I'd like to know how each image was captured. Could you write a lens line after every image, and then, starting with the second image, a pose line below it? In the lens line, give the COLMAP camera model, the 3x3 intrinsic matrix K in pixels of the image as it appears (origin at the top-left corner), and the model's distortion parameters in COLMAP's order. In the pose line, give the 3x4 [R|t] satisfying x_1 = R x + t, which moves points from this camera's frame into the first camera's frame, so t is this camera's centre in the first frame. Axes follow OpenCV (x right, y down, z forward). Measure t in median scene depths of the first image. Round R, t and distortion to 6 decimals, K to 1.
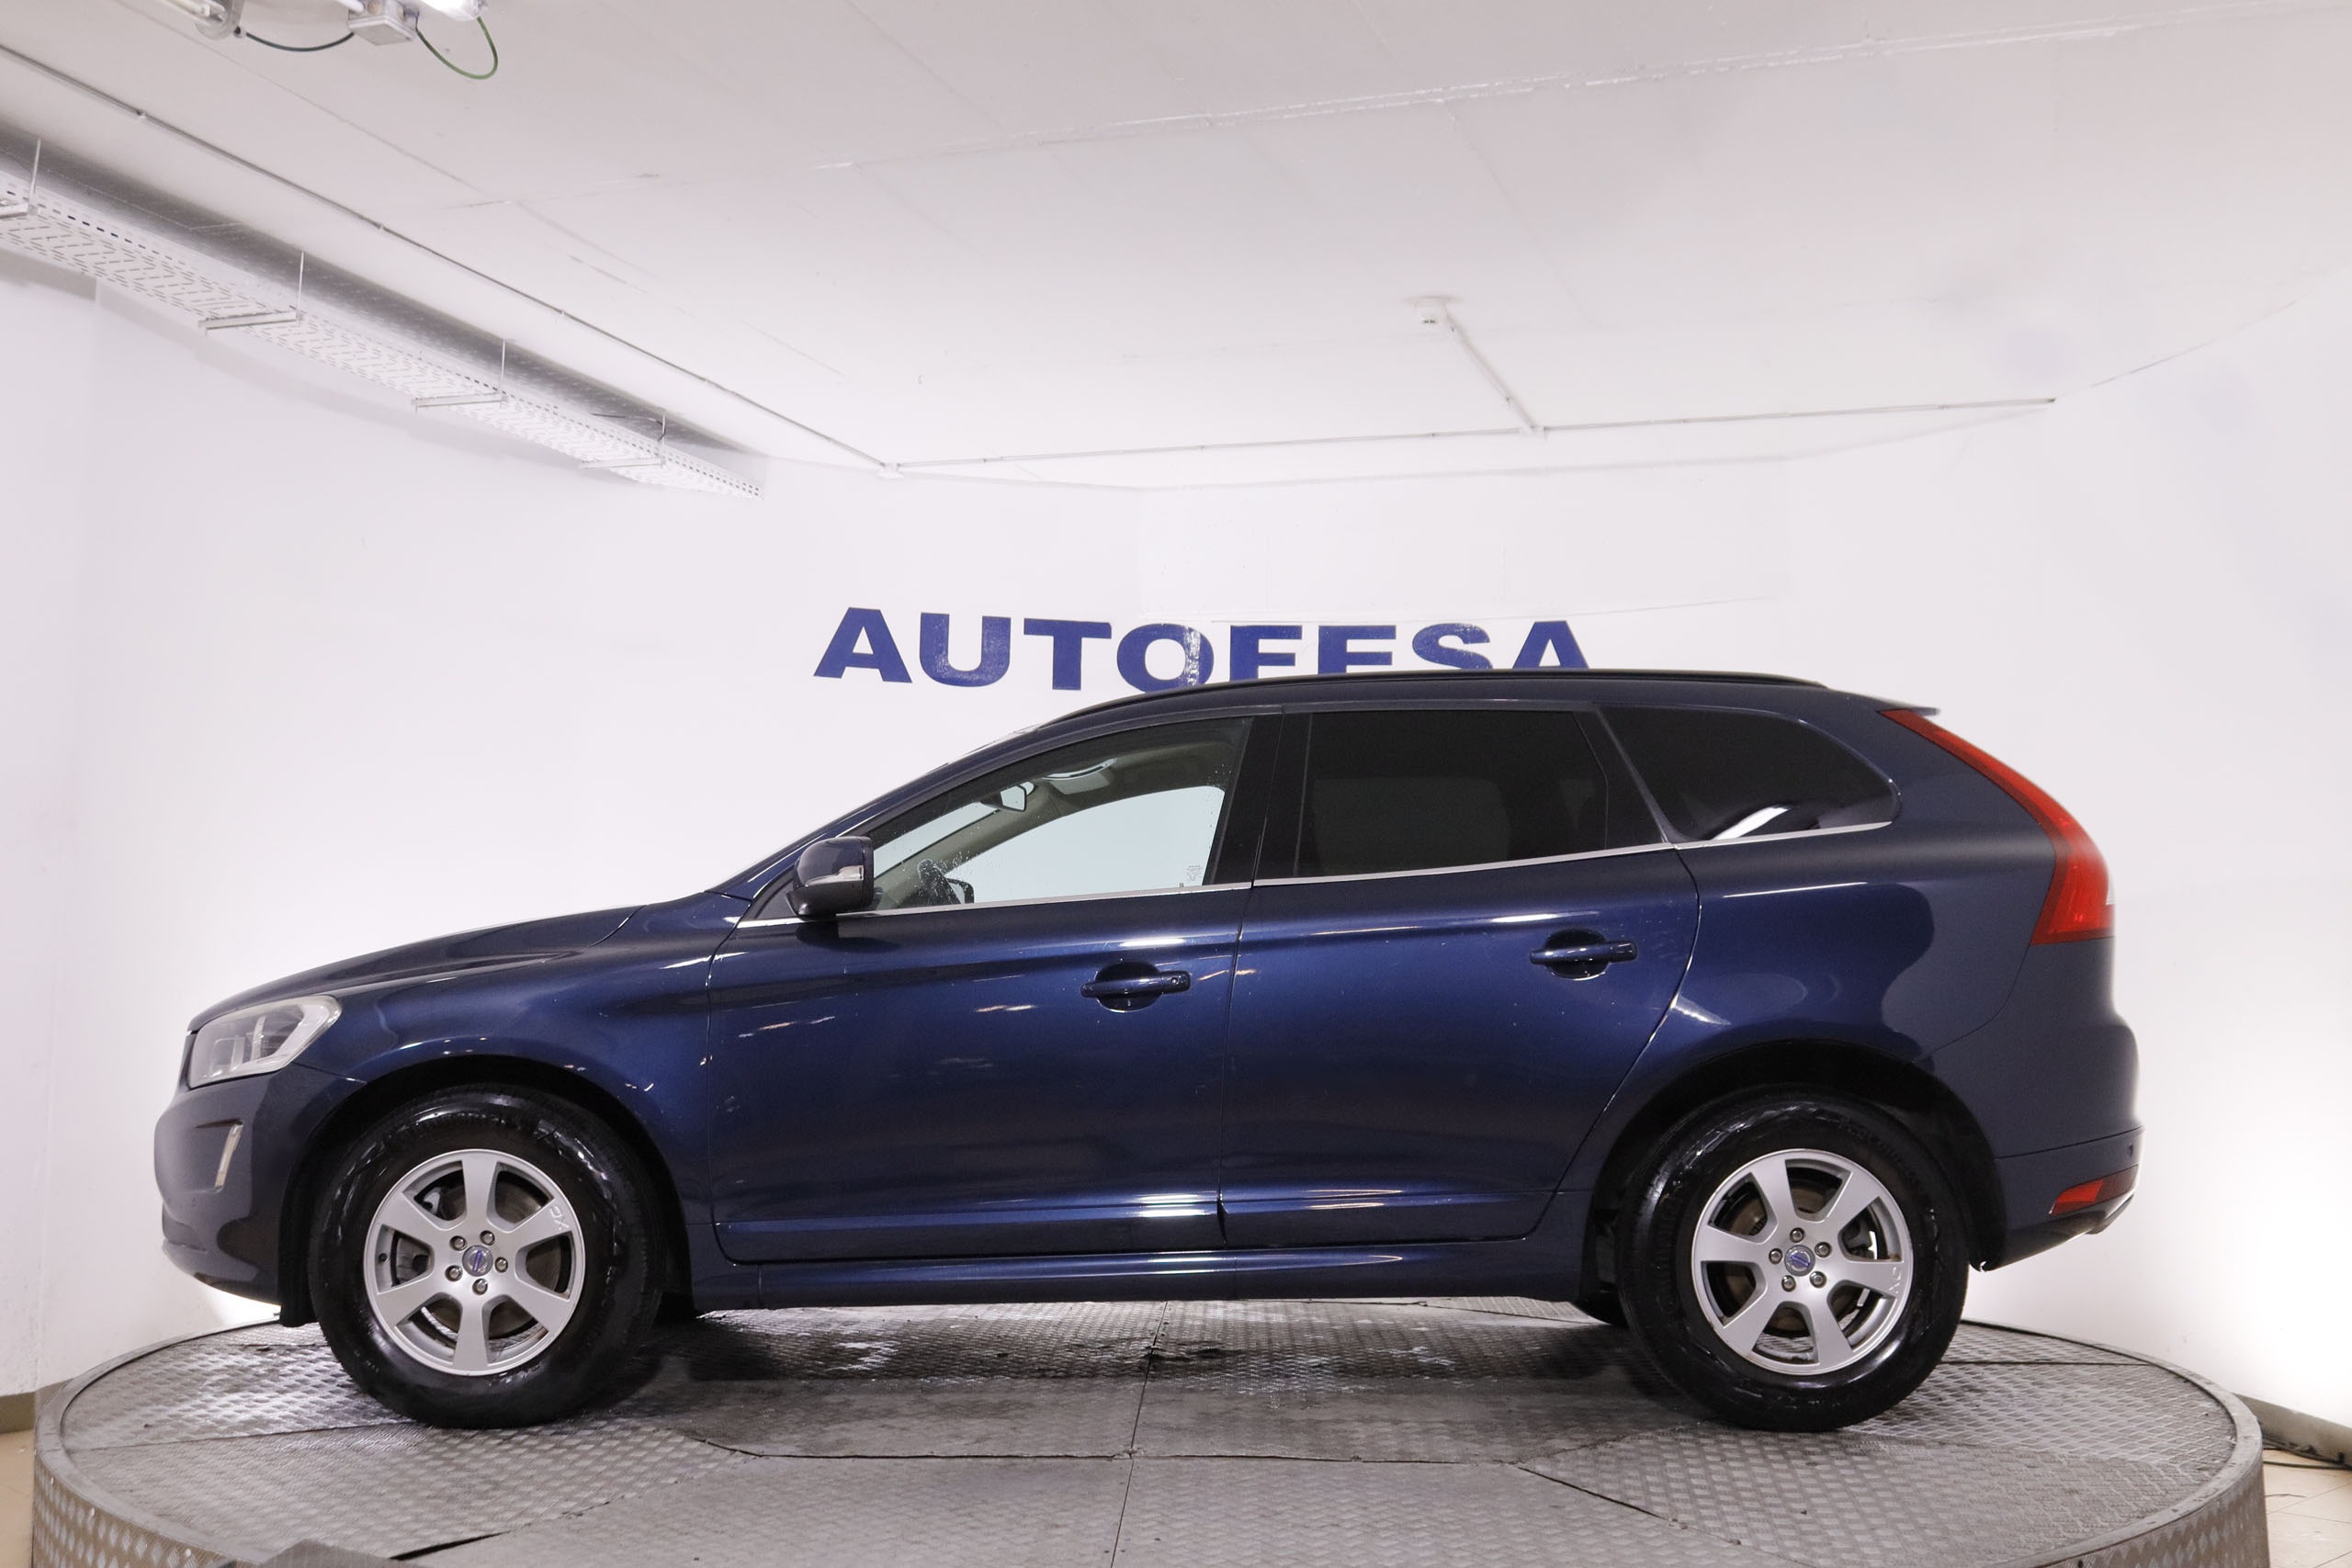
lens RADIAL K [[2532.6, 0, 1181.0], [0, 2532.6, 732.7], [0, 0, 1]] dist [-0.094017, 0.000000]
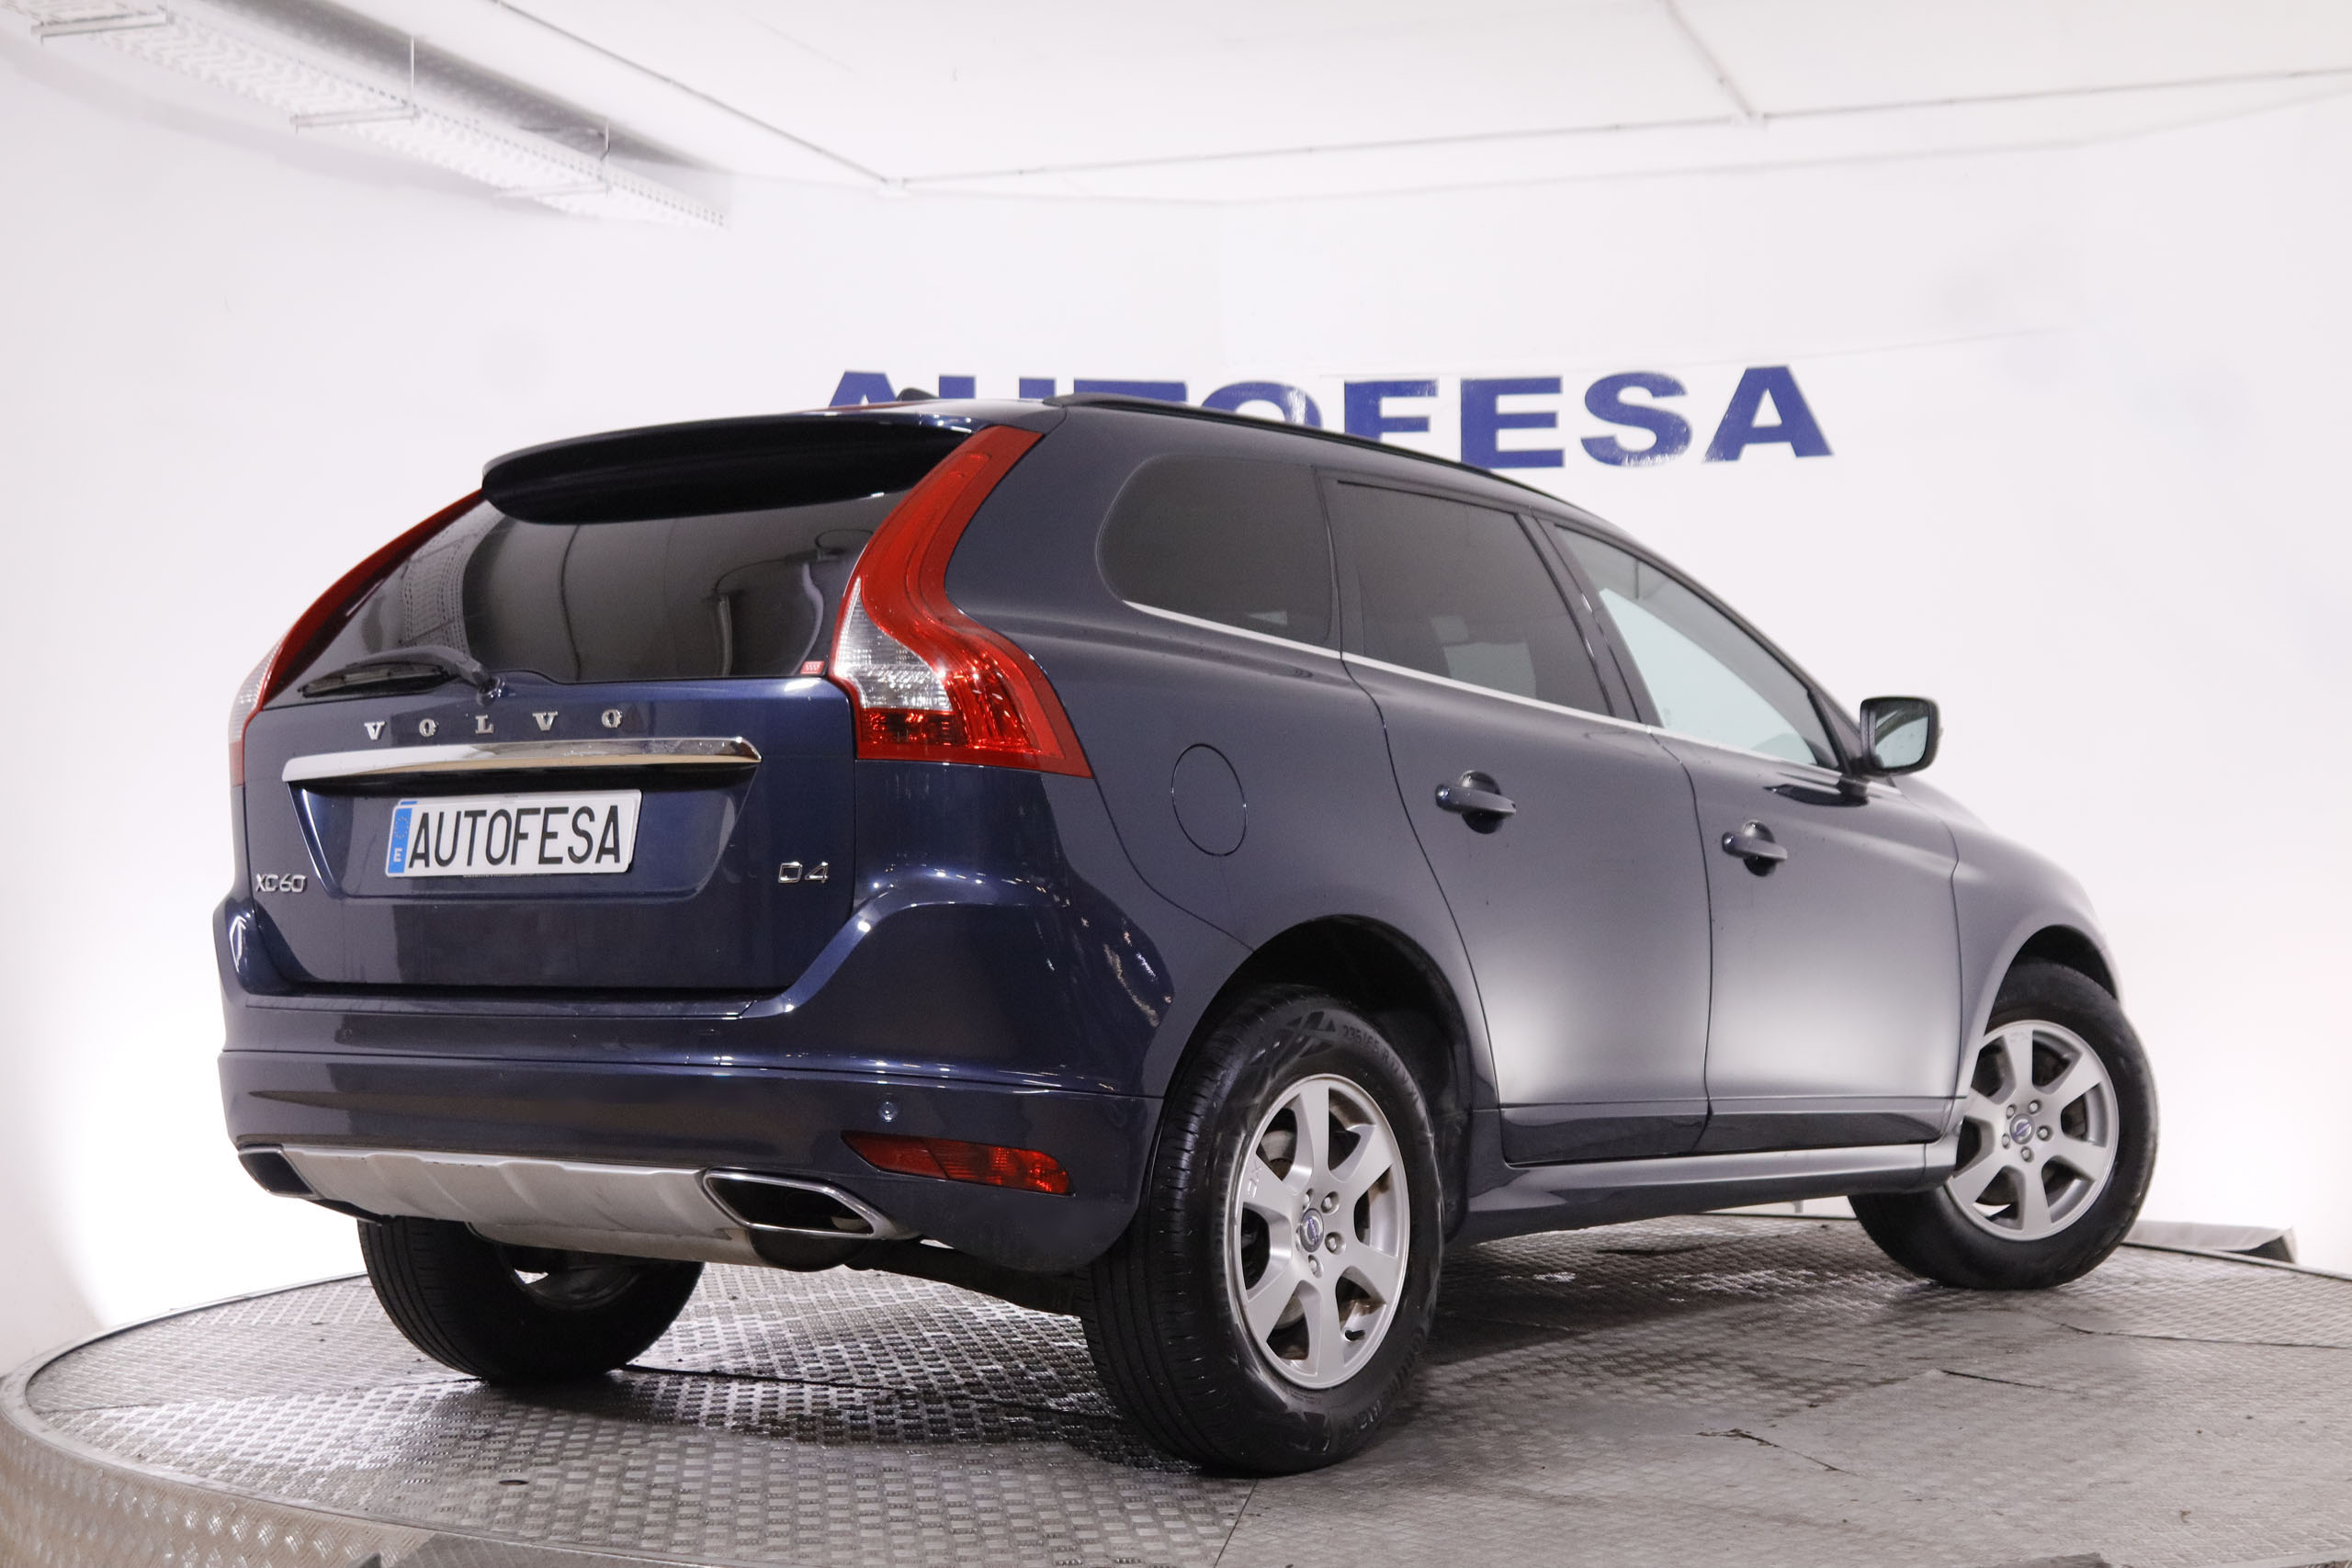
lens RADIAL K [[3599.9, 0, 1159.5], [0, 3599.9, 764.4], [0, 0, 1]] dist [-0.010840, 0.000000]
pose [[0.999688, -0.024852, 0.002559, -0.048485], [0.024592, 0.996912, 0.074578, -0.011205], [-0.004405, -0.074492, 0.997212, -0.102149]]
